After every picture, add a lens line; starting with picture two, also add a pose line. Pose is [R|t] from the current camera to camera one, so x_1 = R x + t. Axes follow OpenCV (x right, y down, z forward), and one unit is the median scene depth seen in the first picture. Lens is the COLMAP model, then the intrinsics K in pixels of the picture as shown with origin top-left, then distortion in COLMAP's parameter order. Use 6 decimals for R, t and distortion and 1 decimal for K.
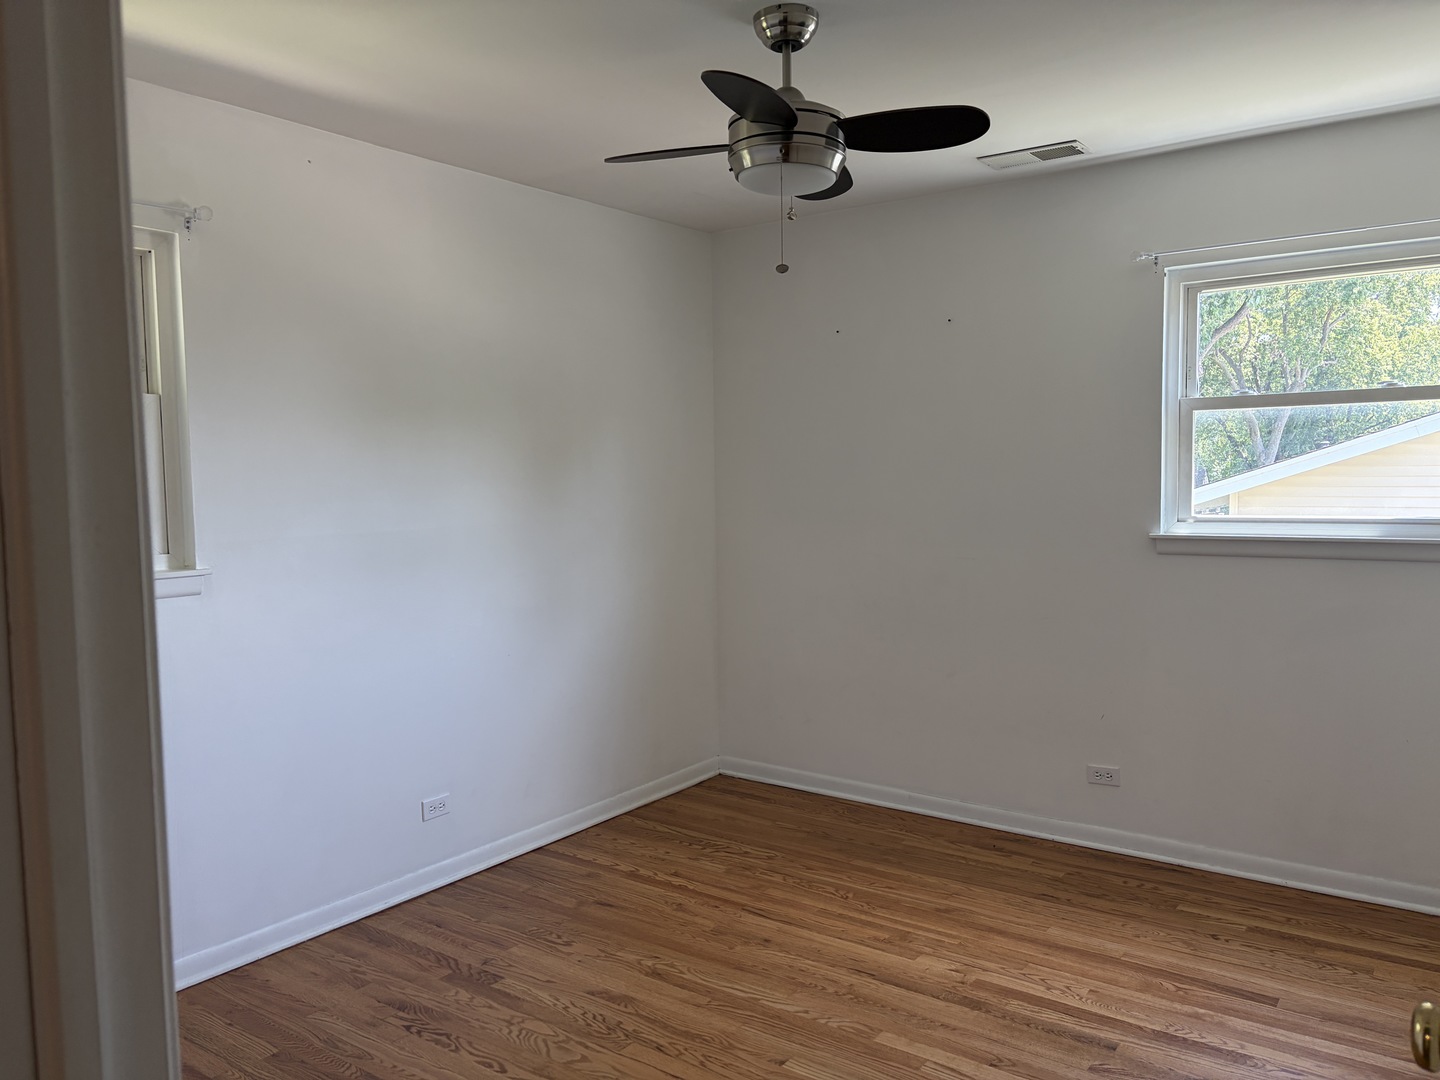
lens RADIAL K [[1106.2, 0, 725.2], [0, 1106.2, 541.7], [0, 0, 1]] dist [0.044194, -0.014717]
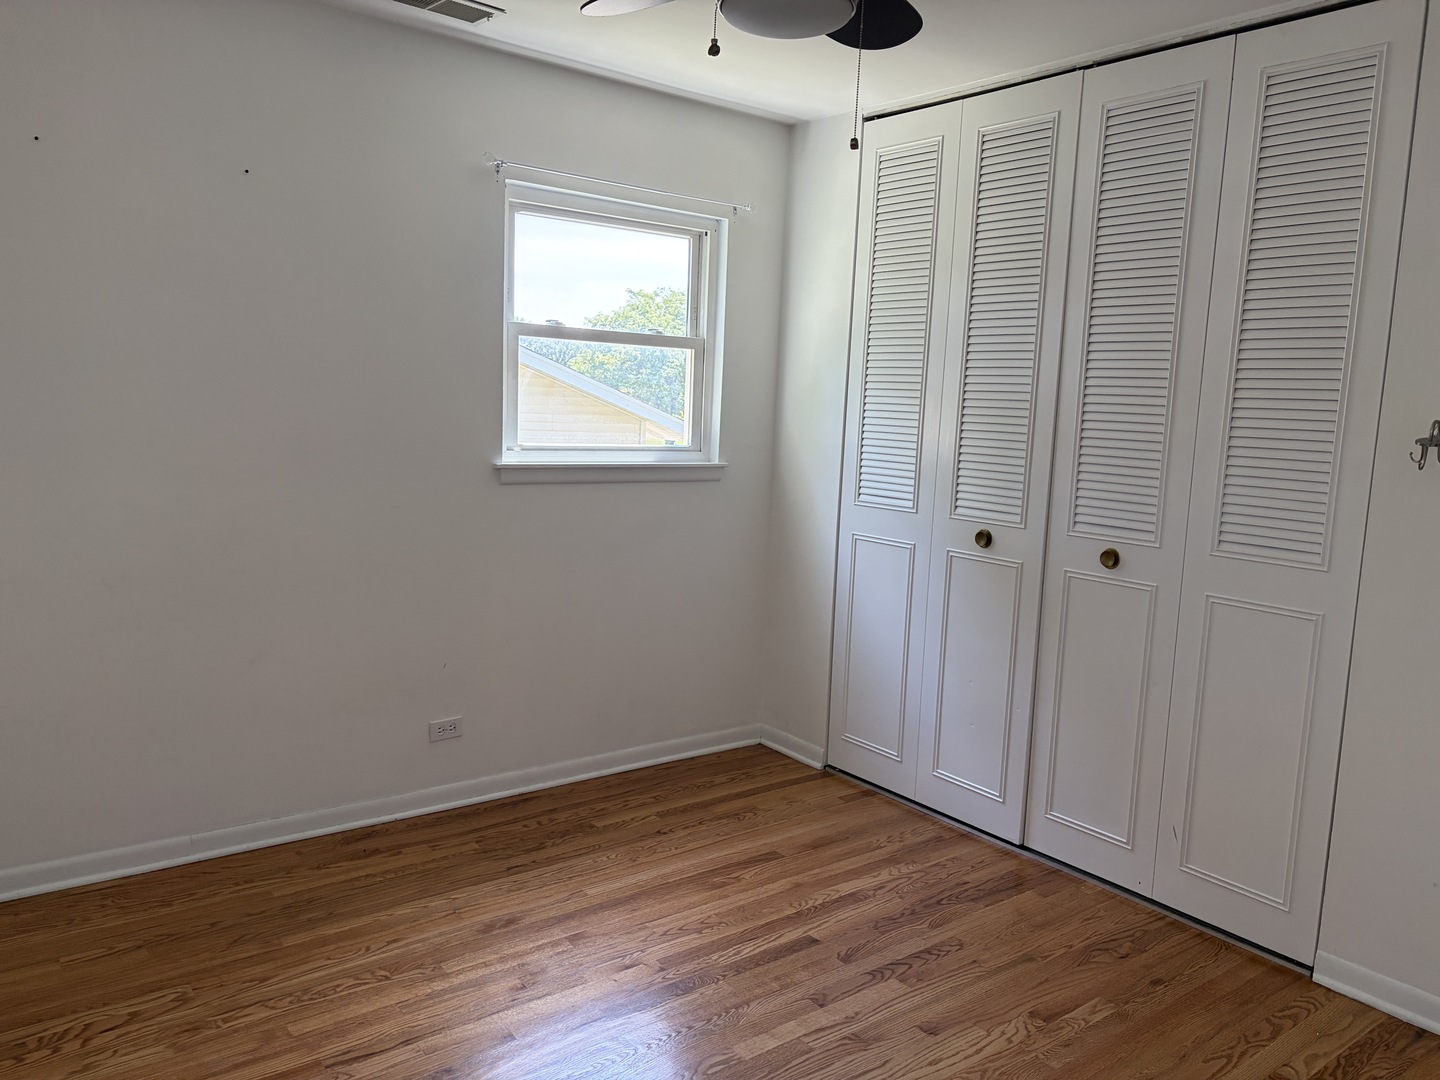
lens RADIAL K [[1106.2, 0, 725.2], [0, 1106.2, 541.7], [0, 0, 1]] dist [0.044194, -0.014717]
pose [[0.269851, -0.101151, 0.957575, -0.486326], [0.016453, 0.994806, 0.100447, -0.033205], [-0.962762, -0.011351, 0.270113, 0.569660]]
